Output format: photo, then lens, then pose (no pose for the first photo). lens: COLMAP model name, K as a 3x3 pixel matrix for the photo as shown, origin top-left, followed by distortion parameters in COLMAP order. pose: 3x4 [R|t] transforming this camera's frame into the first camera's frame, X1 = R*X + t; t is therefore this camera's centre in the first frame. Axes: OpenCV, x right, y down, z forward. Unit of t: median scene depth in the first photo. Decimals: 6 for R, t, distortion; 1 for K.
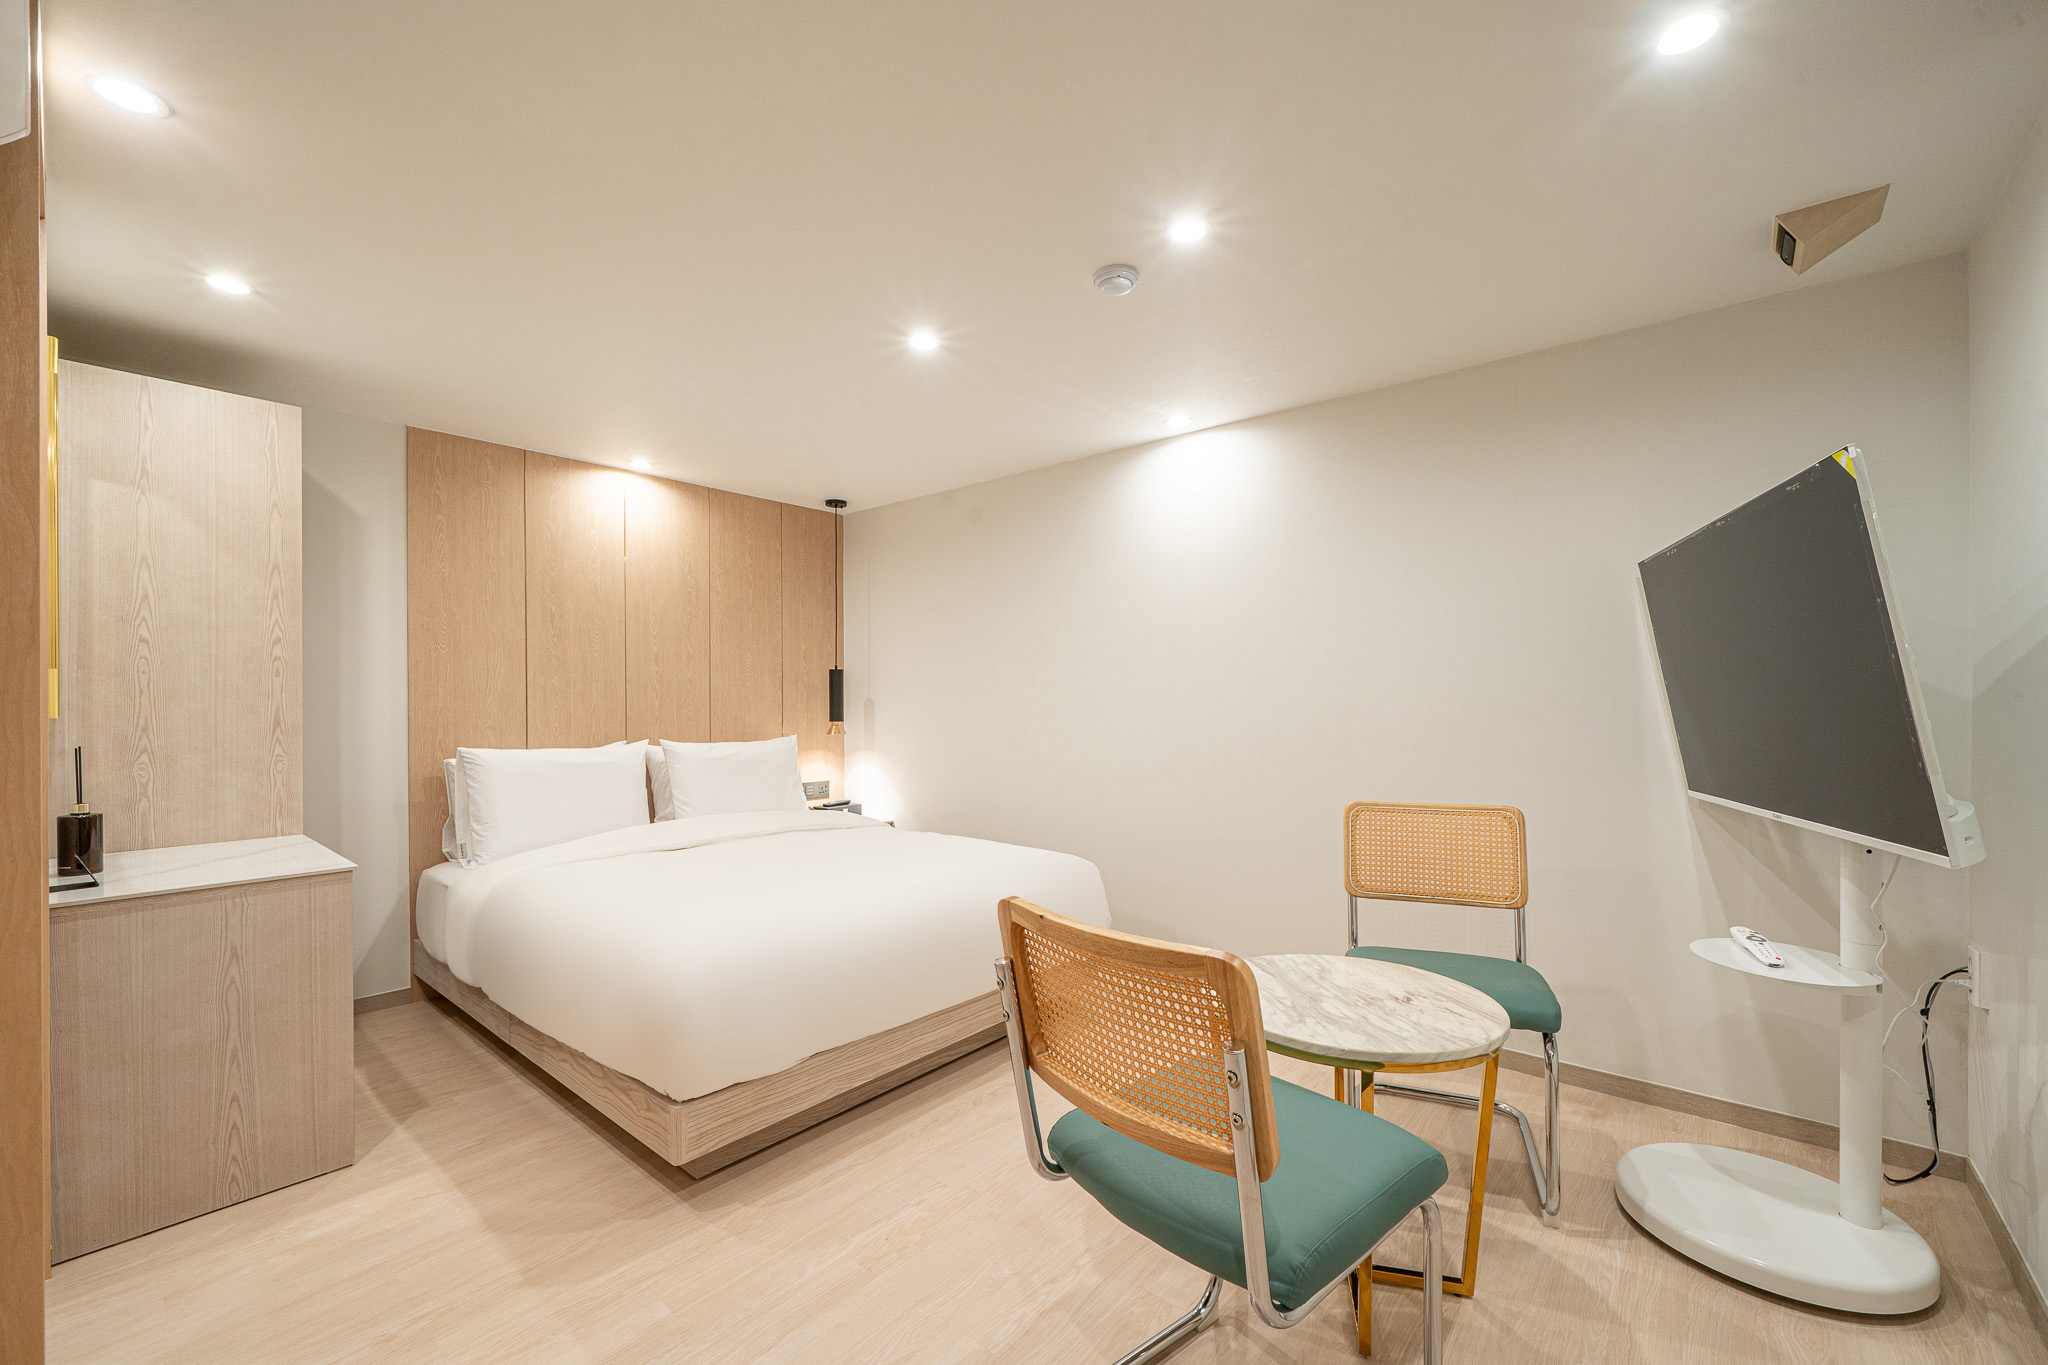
lens RADIAL K [[797.7, 0, 1018.4], [0, 797.7, 698.3], [0, 0, 1]] dist [-0.000201, -0.000006]
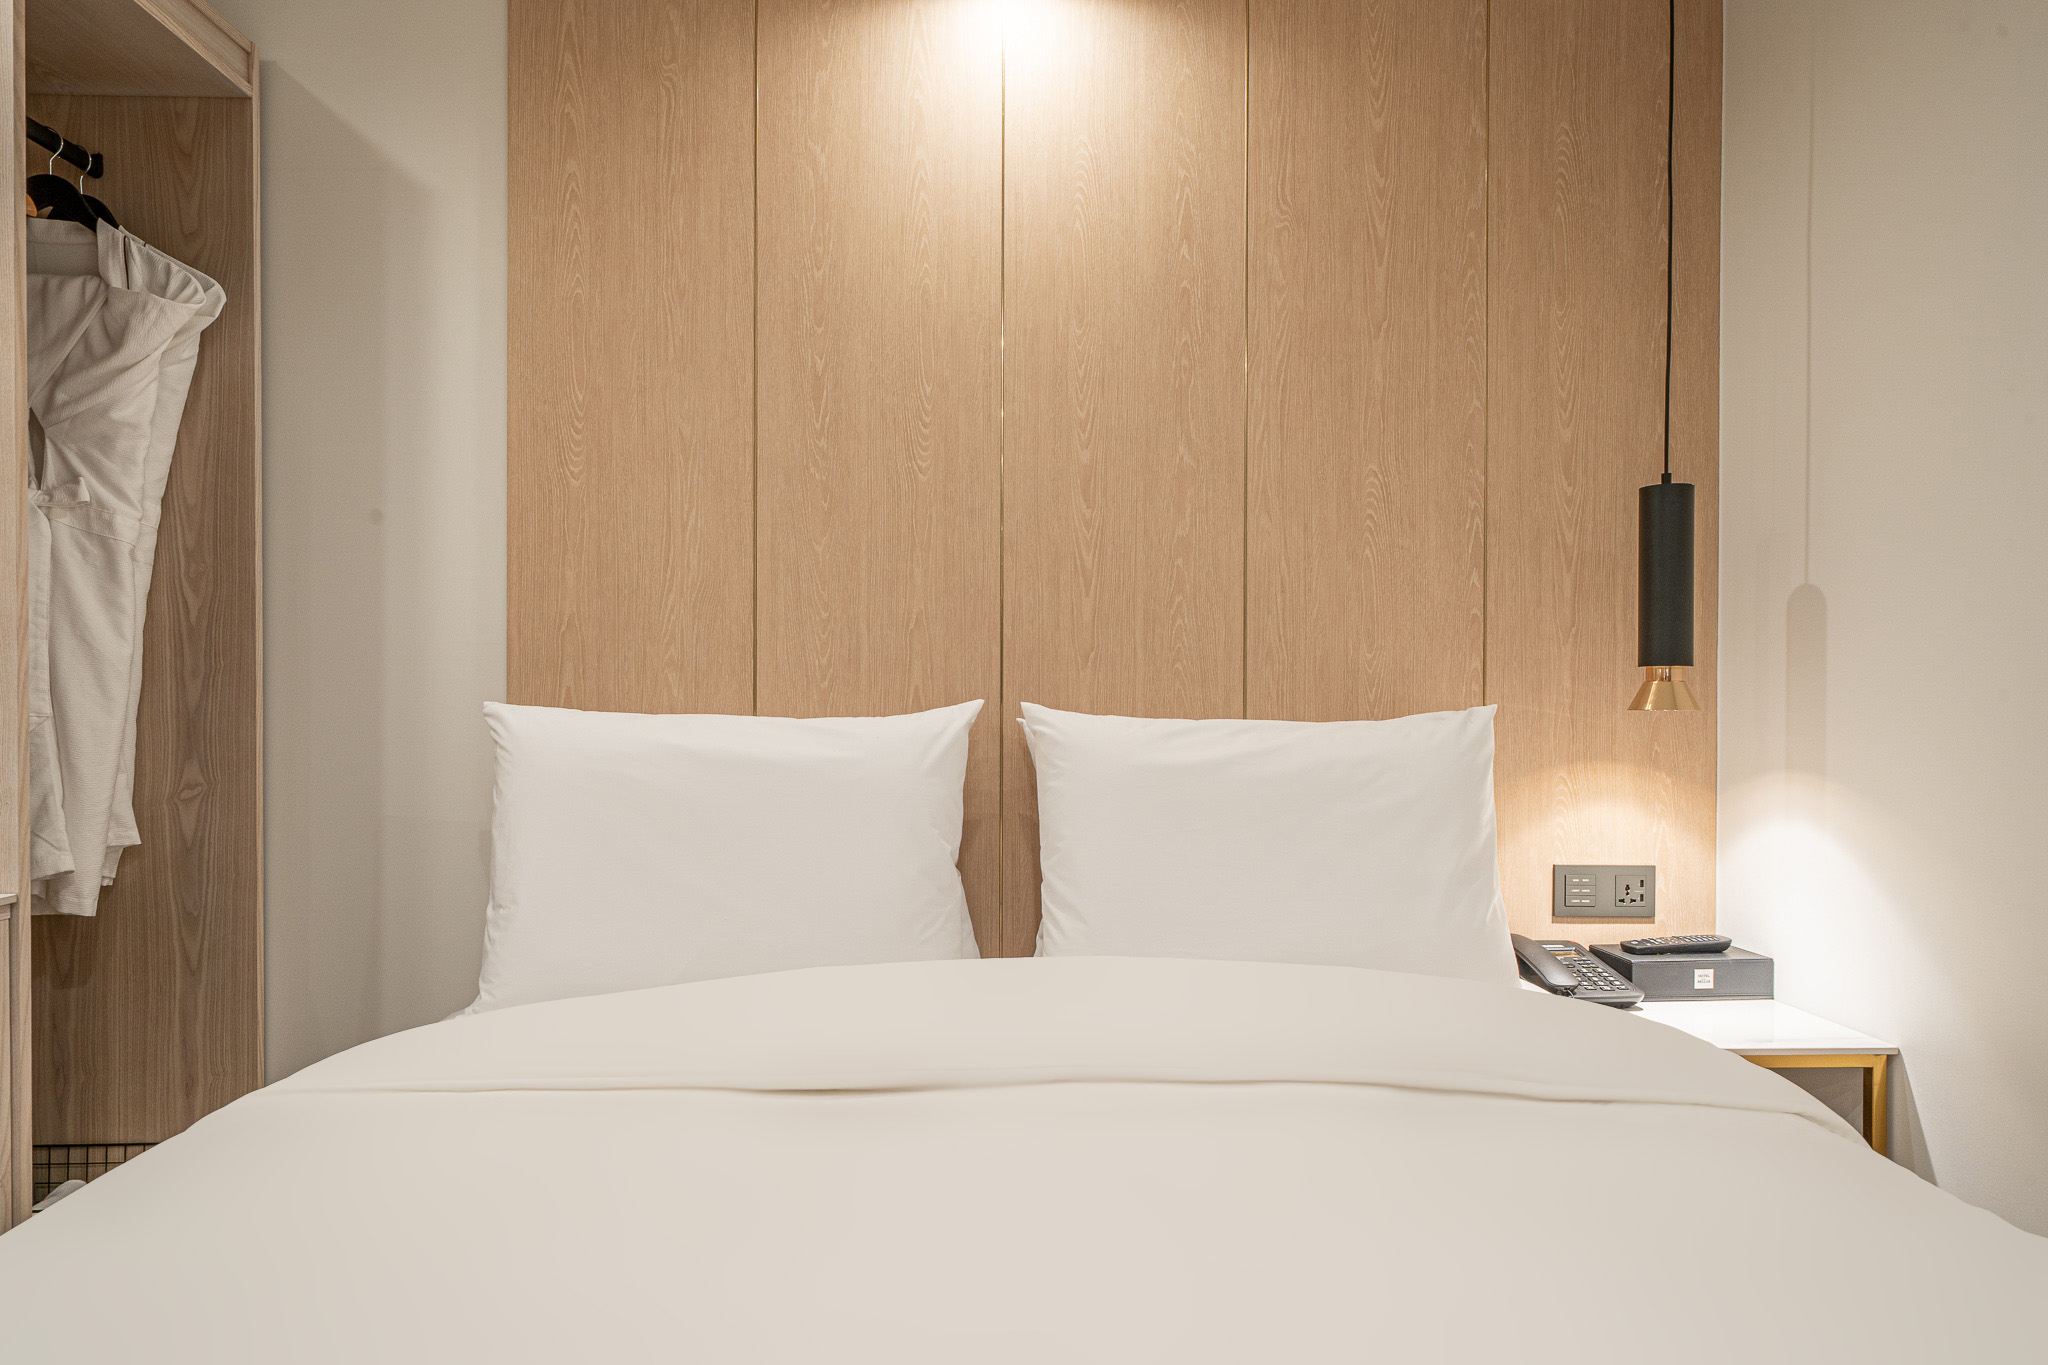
lens RADIAL K [[1176.8, 0, 1018.6], [0, 1176.8, 680.7], [0, 0, 1]] dist [-0.000861, -0.000700]
pose [[0.672024, 0.009910, -0.740463, -0.072927], [0.000679, 0.999902, 0.013998, 0.028445], [0.740529, -0.009910, 0.671951, 0.558901]]
